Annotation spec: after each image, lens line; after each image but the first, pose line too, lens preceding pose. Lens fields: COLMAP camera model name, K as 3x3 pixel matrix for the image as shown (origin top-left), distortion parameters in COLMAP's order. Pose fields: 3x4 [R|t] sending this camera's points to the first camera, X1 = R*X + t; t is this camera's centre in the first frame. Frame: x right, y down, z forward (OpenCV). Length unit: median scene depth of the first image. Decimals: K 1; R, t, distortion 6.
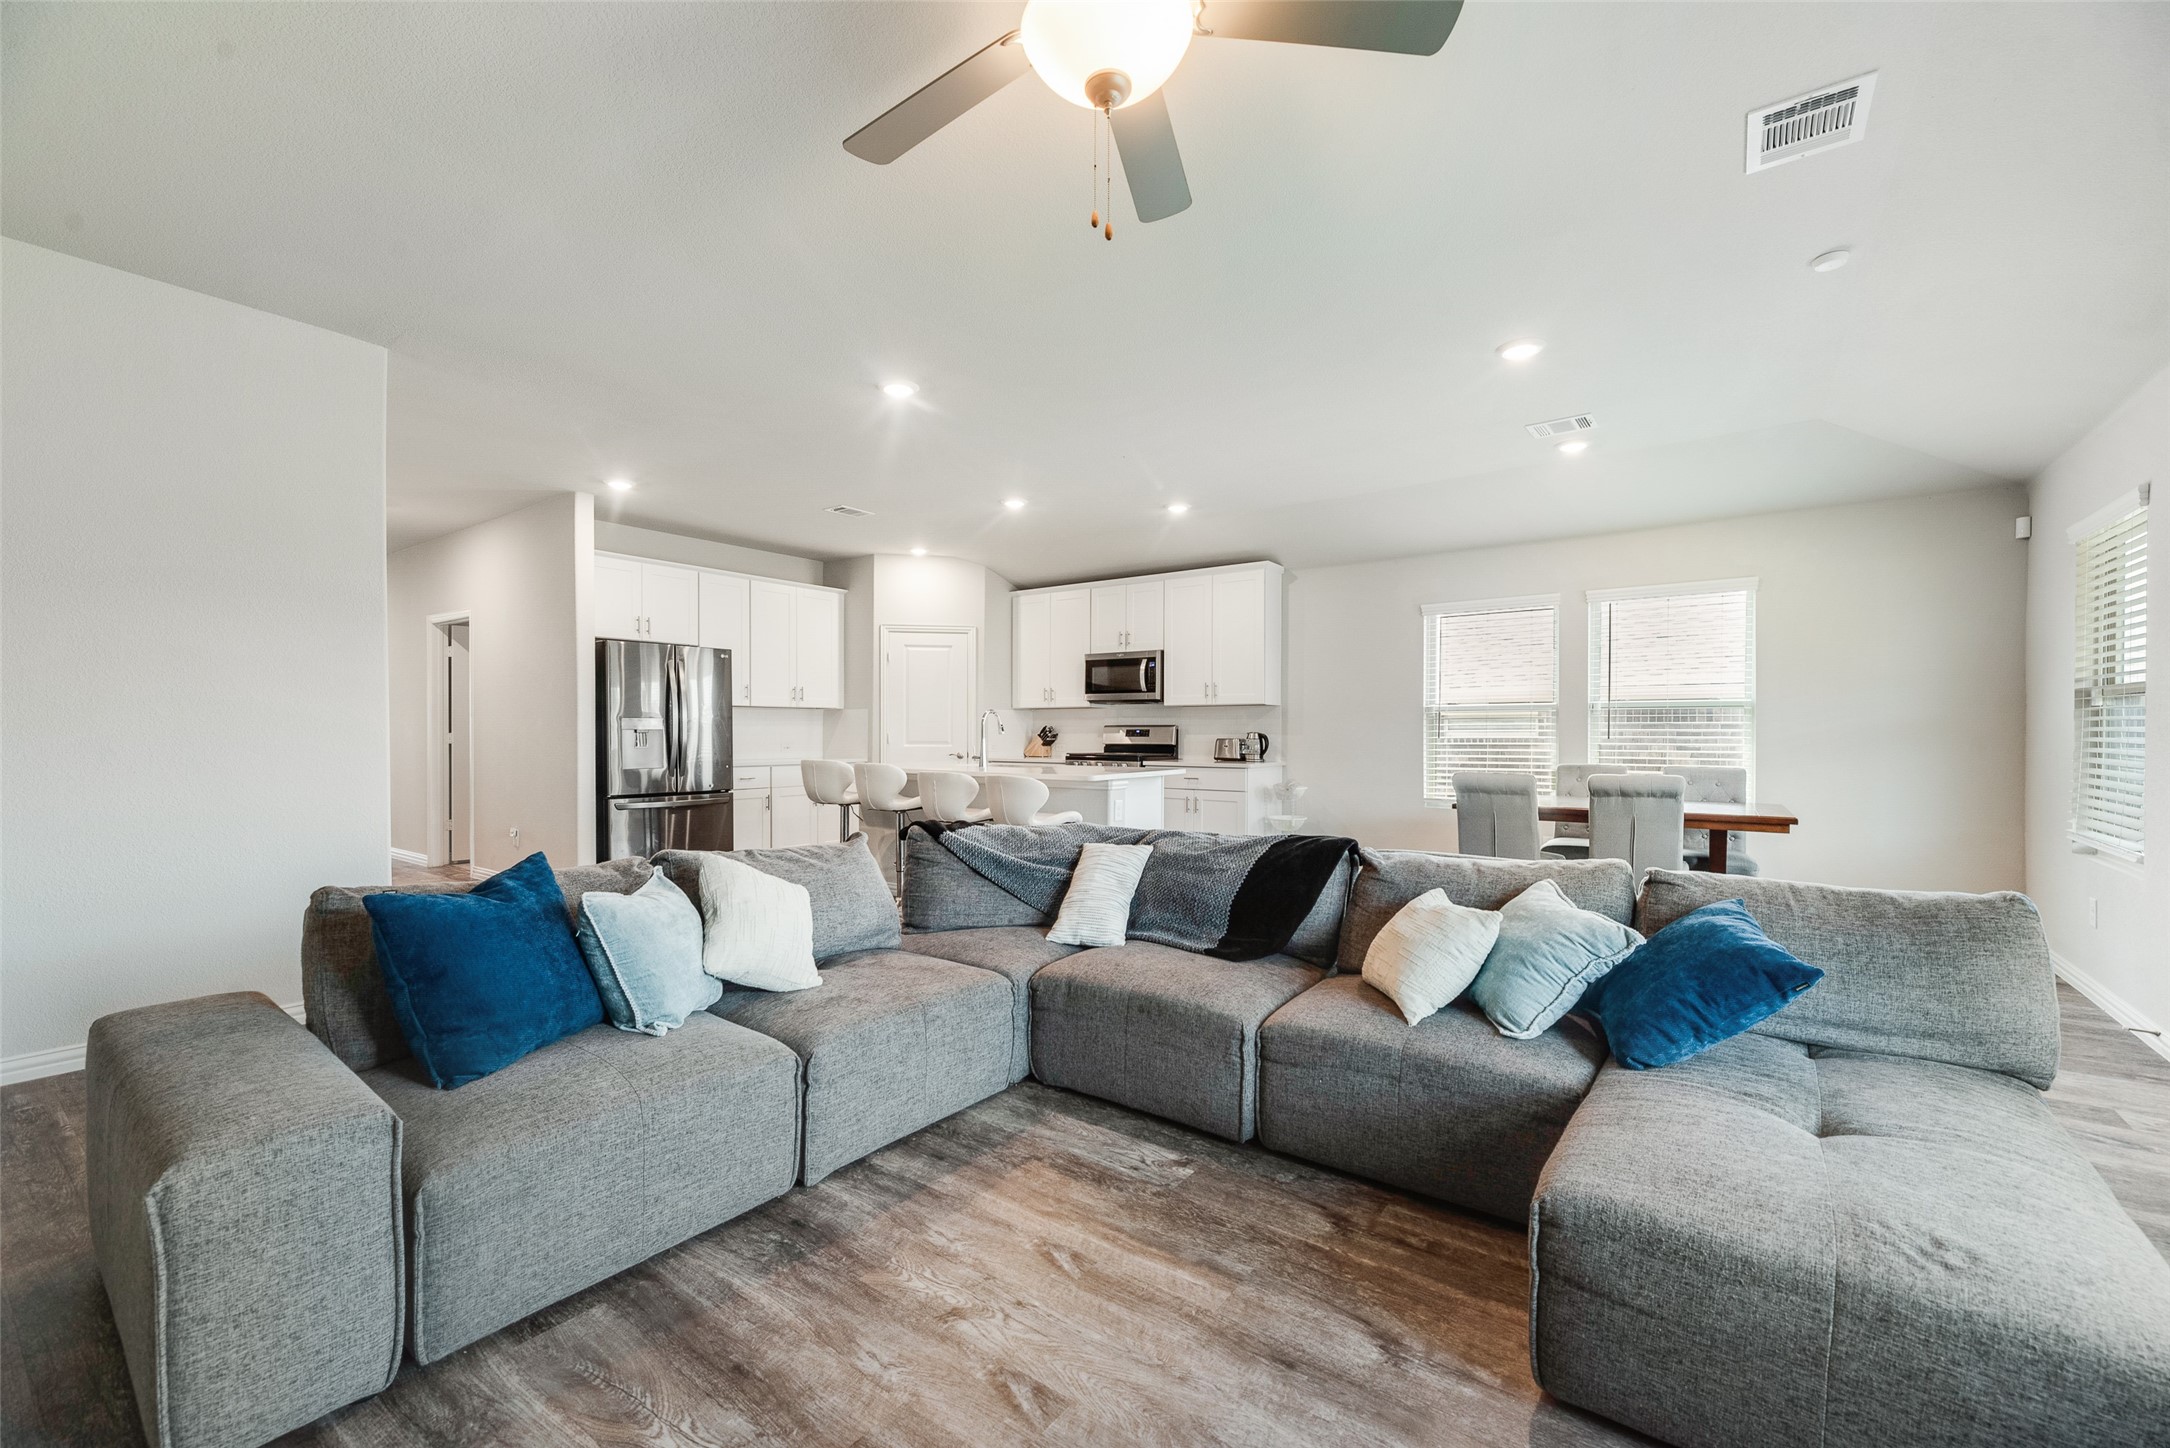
lens RADIAL K [[874.3, 0, 1080.5], [0, 874.3, 731.6], [0, 0, 1]] dist [0.001776, -0.000552]
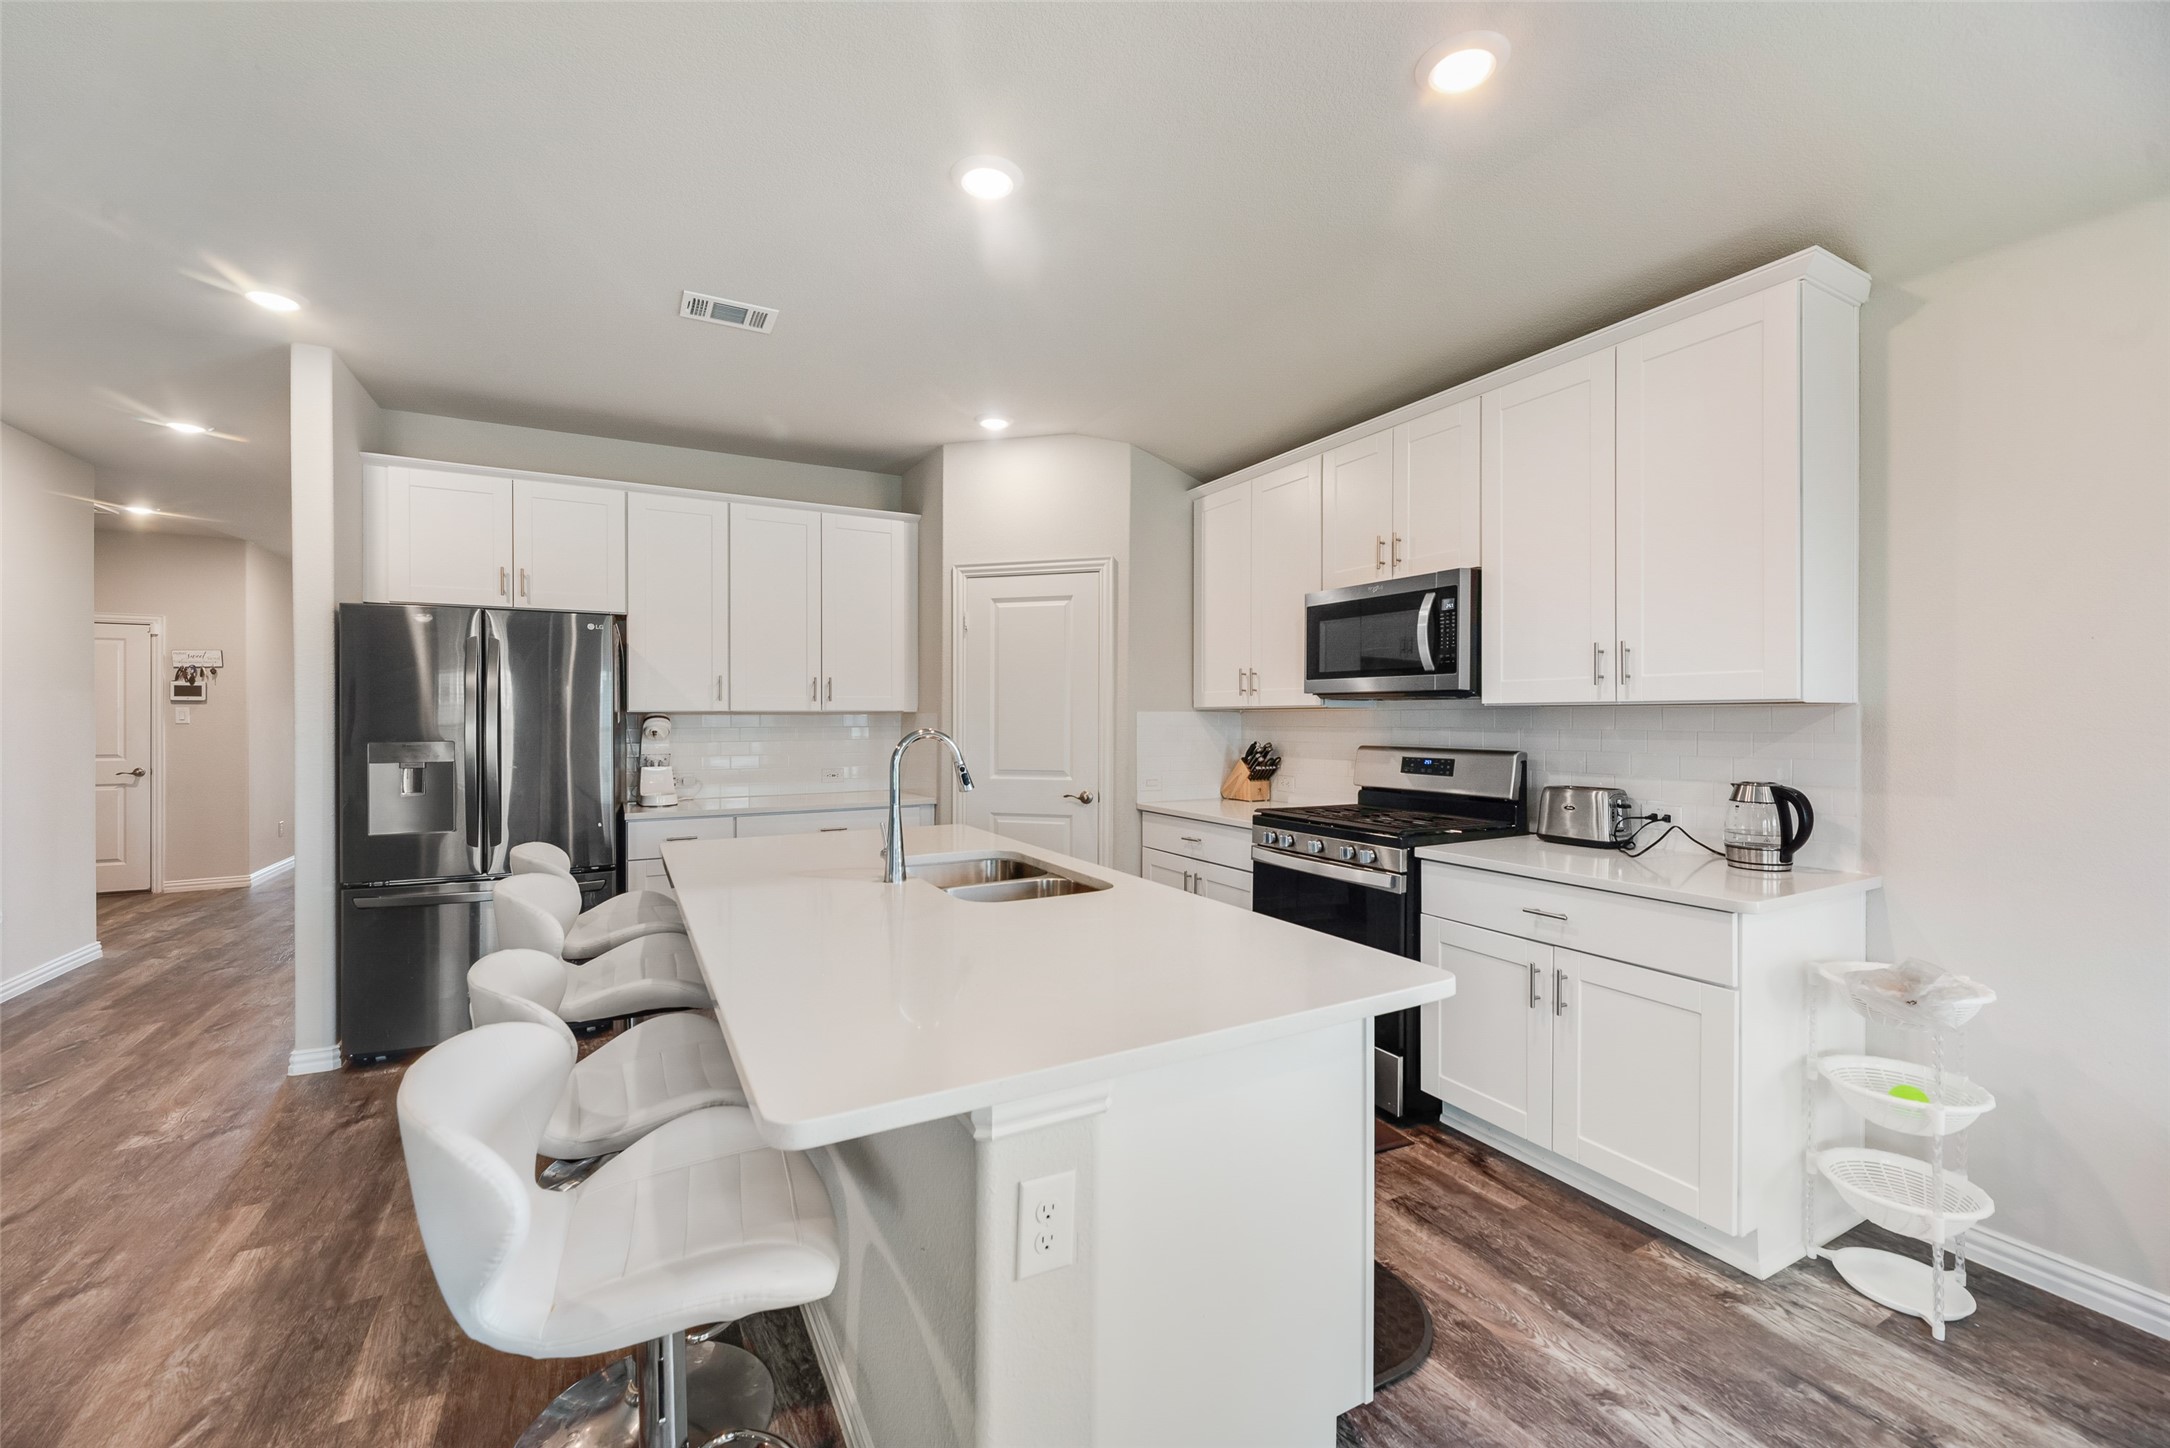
lens RADIAL K [[874.3, 0, 1099.3], [0, 874.3, 712.0], [0, 0, 1]] dist [0.001776, -0.000552]
pose [[0.910809, -0.005993, -0.412785, 0.101070], [0.004463, 0.999979, -0.004669, -0.025190], [0.412804, 0.002410, 0.910817, 0.558554]]
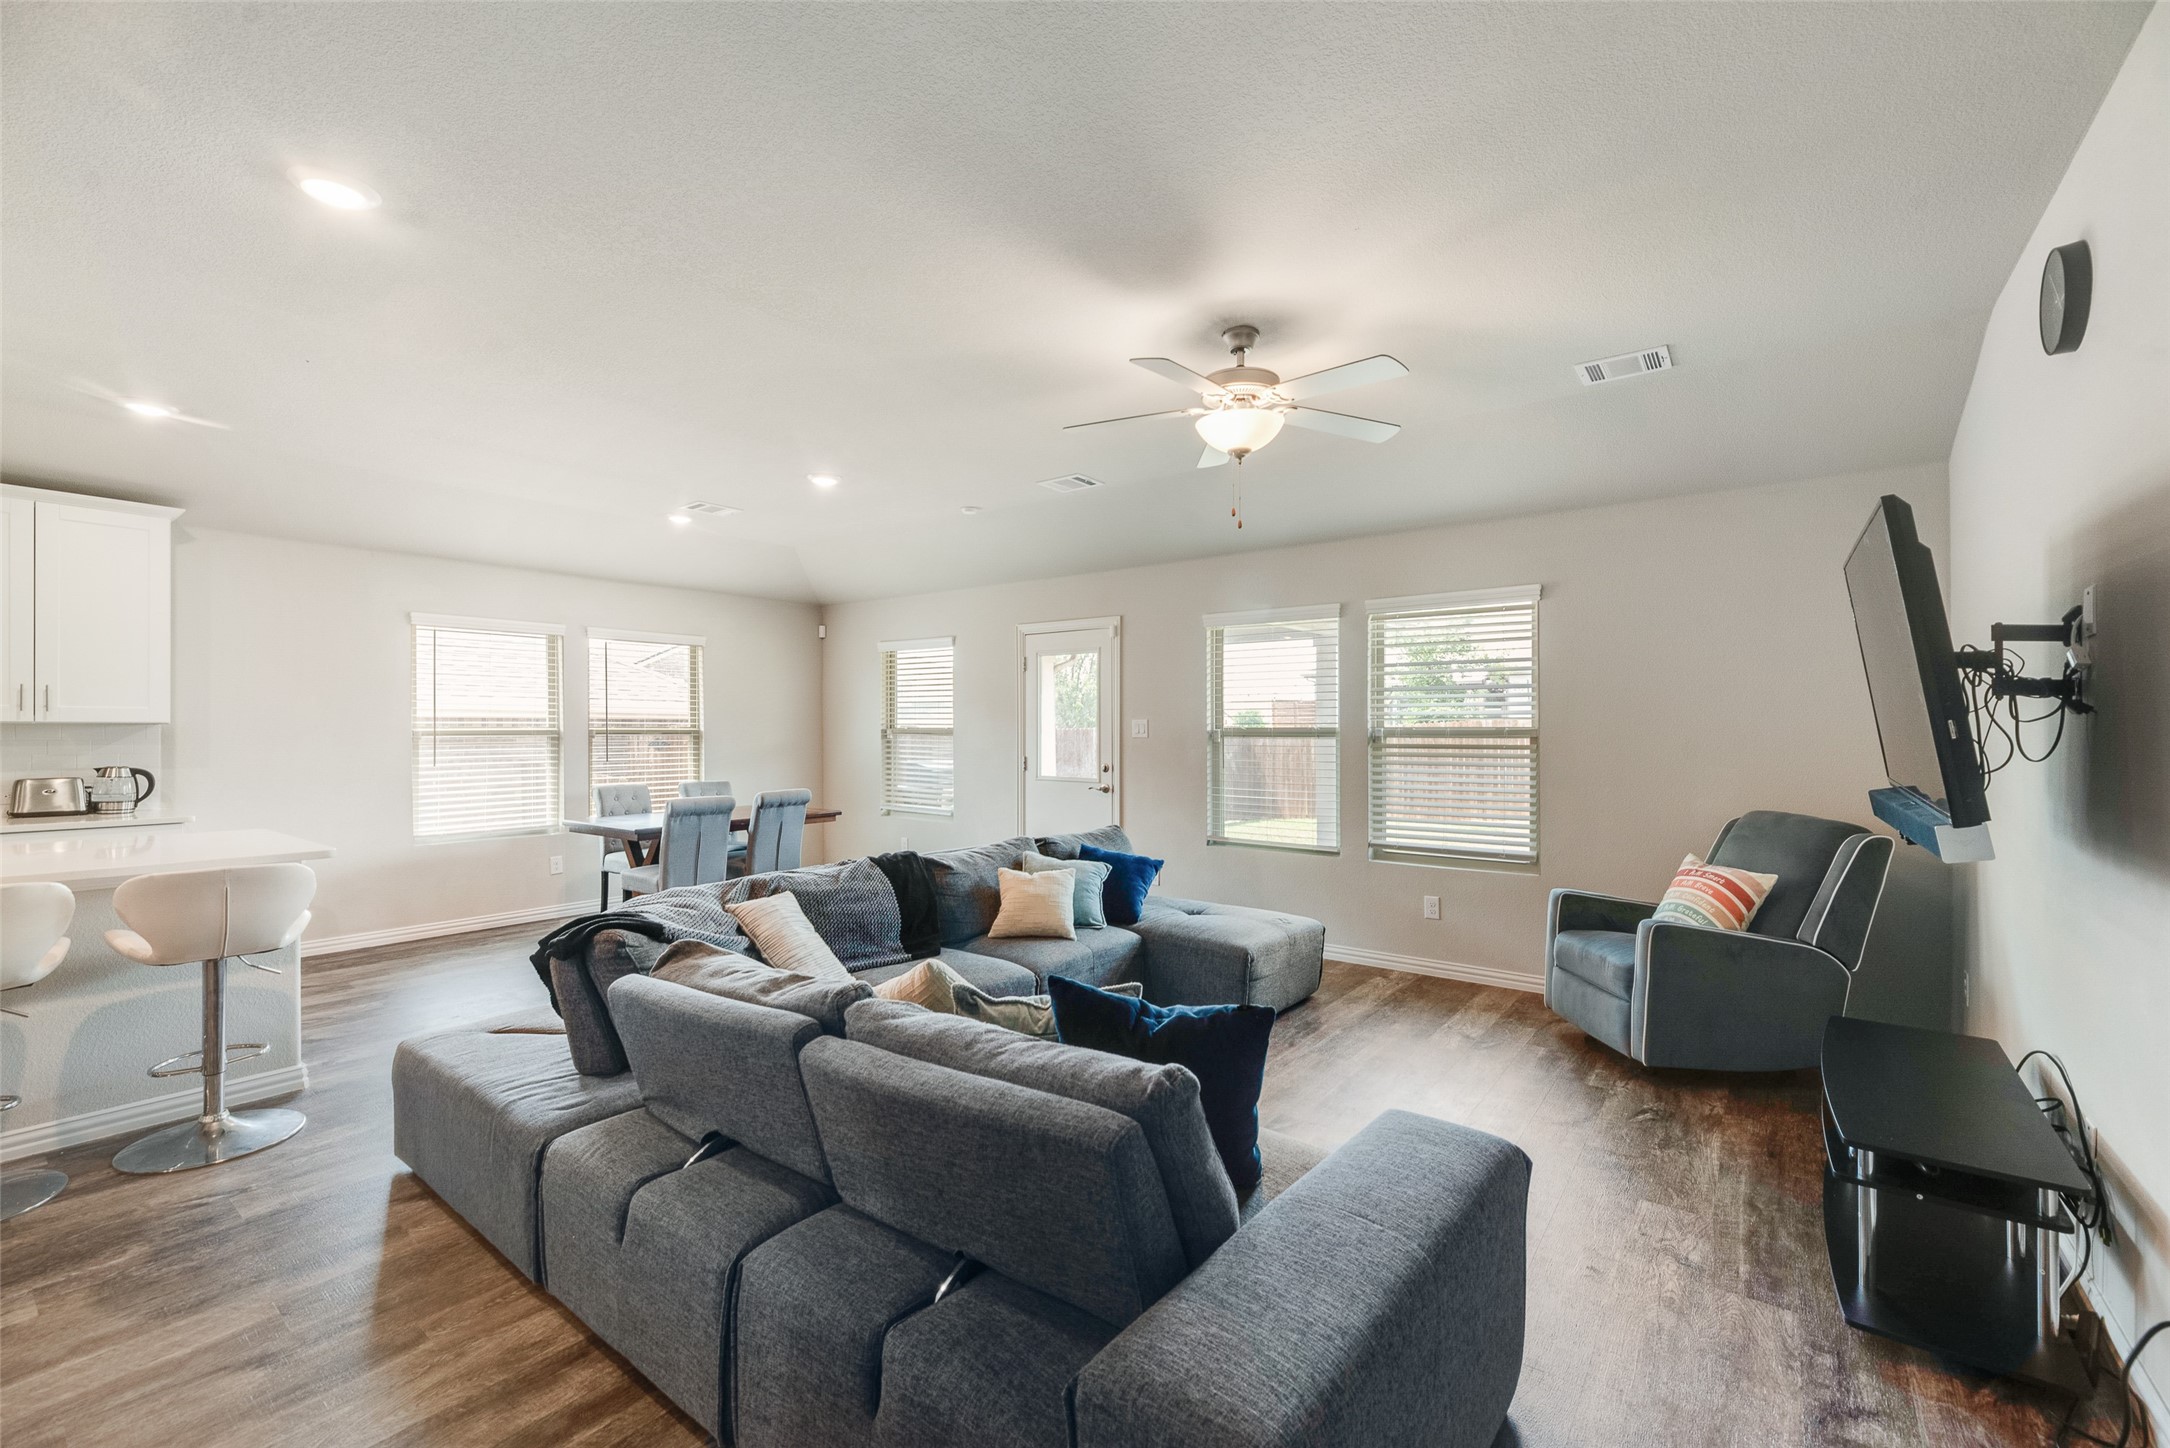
lens RADIAL K [[891.8, 0, 1103.6], [0, 891.8, 734.9], [0, 0, 1]] dist [-0.009431, -0.000269]
pose [[0.010936, -0.005330, 0.999926, -0.412435], [-0.000195, 0.999986, 0.005332, -0.024769], [-0.999940, -0.000253, 0.010935, 0.266979]]
